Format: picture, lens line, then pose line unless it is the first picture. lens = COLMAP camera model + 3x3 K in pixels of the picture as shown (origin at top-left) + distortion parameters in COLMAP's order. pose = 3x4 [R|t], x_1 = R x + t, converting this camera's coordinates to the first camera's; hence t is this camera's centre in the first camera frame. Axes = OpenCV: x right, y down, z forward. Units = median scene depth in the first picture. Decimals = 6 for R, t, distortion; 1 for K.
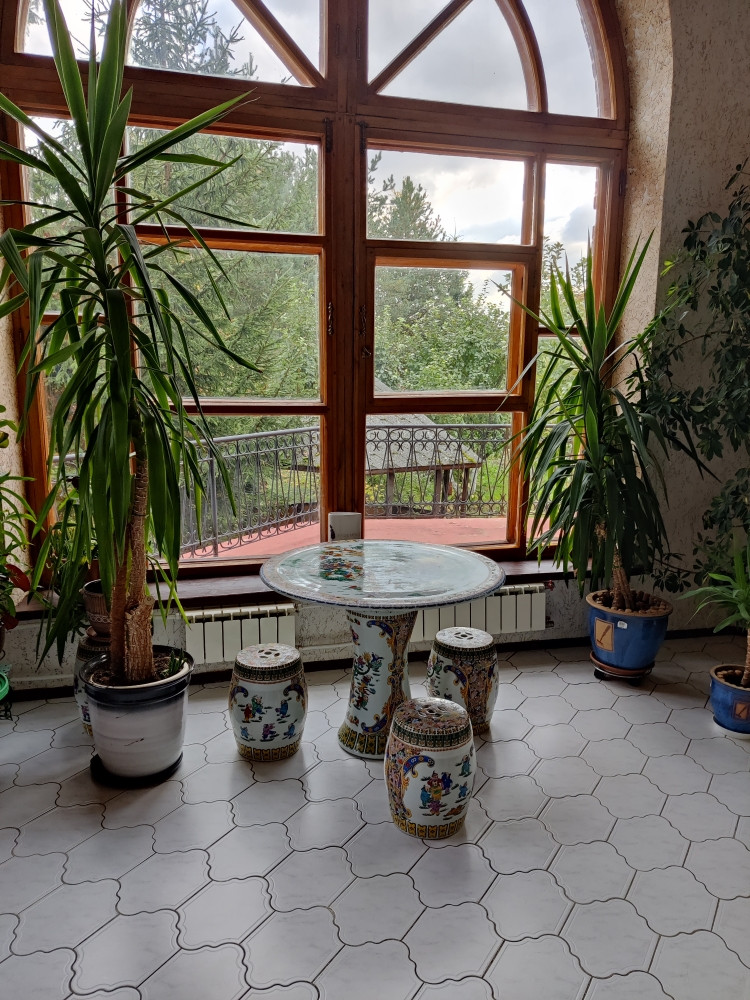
lens RADIAL K [[794.4, 0, 377.6], [0, 794.4, 505.2], [0, 0, 1]] dist [0.058038, -0.056556]
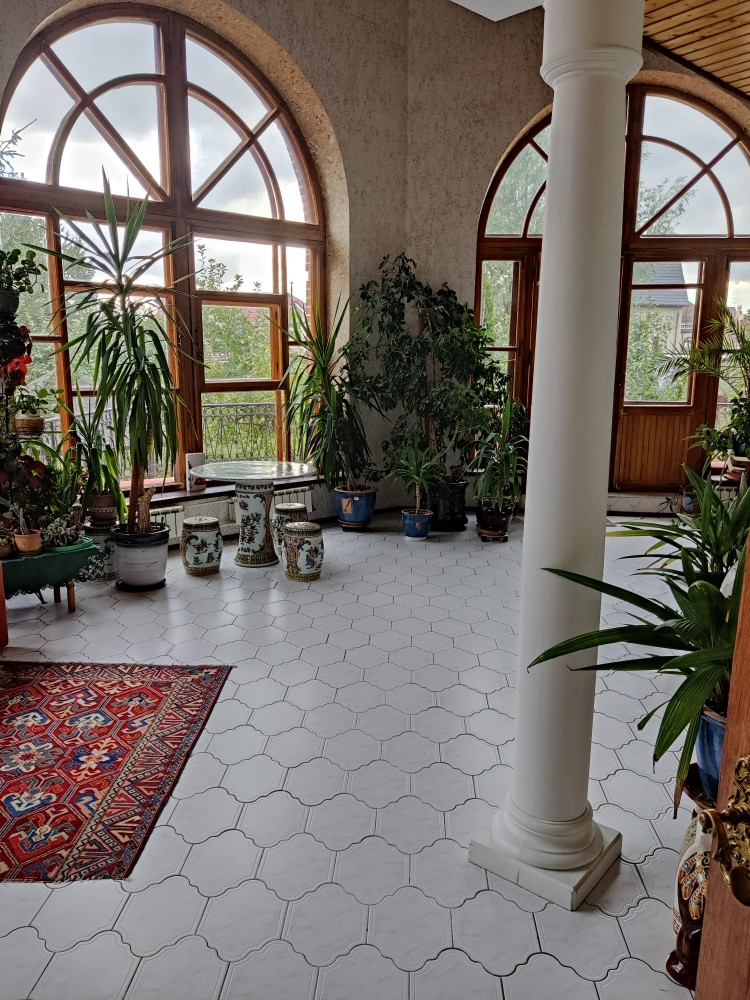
lens RADIAL K [[794.4, 0, 377.6], [0, 794.4, 505.2], [0, 0, 1]] dist [0.058038, -0.056556]
pose [[0.887166, -0.096904, 0.451162, -0.481481], [0.092720, 0.995196, 0.031430, 0.104023], [-0.452040, 0.013948, 0.891889, -0.681503]]
